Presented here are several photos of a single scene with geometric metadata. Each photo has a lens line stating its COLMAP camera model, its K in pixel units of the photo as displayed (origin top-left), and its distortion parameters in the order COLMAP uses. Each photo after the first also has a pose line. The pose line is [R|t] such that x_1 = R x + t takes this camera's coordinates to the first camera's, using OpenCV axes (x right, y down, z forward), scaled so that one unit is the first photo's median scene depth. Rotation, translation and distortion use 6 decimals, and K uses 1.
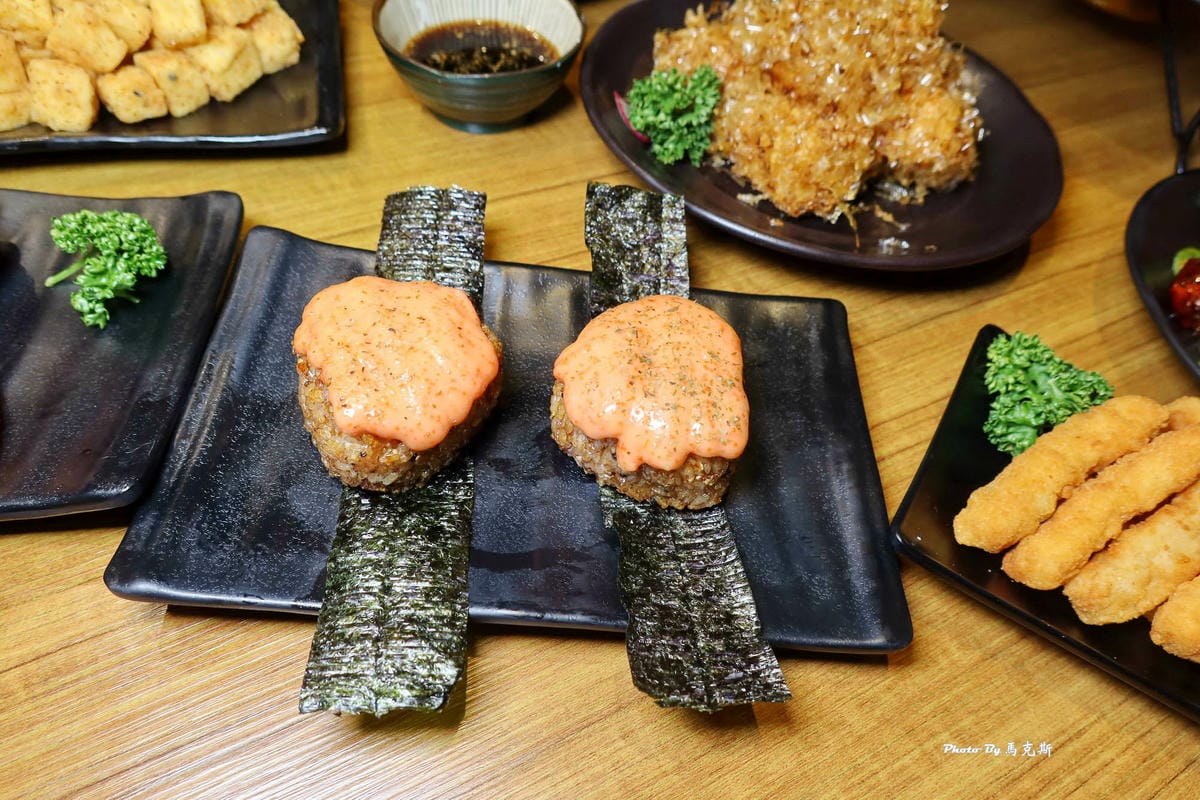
lens RADIAL K [[825.3, 0, 600.0], [0, 825.3, 400.0], [0, 0, 1]] dist [-0.011807, -0.001903]
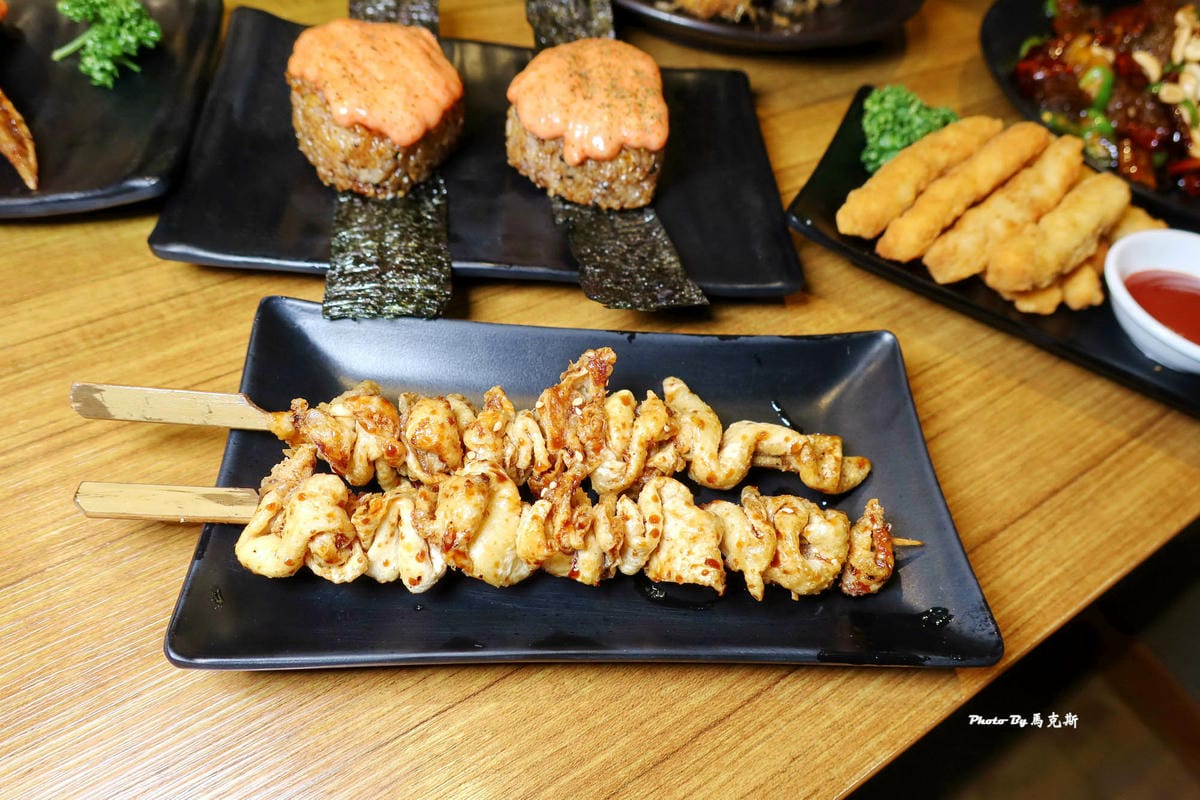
lens RADIAL K [[825.3, 0, 600.0], [0, 825.3, 400.0], [0, 0, 1]] dist [-0.011807, -0.001903]
pose [[0.995918, -0.052719, 0.073263, -0.034699], [0.050410, 0.998183, 0.033017, 0.391187], [-0.074871, -0.029189, 0.996766, -0.235679]]
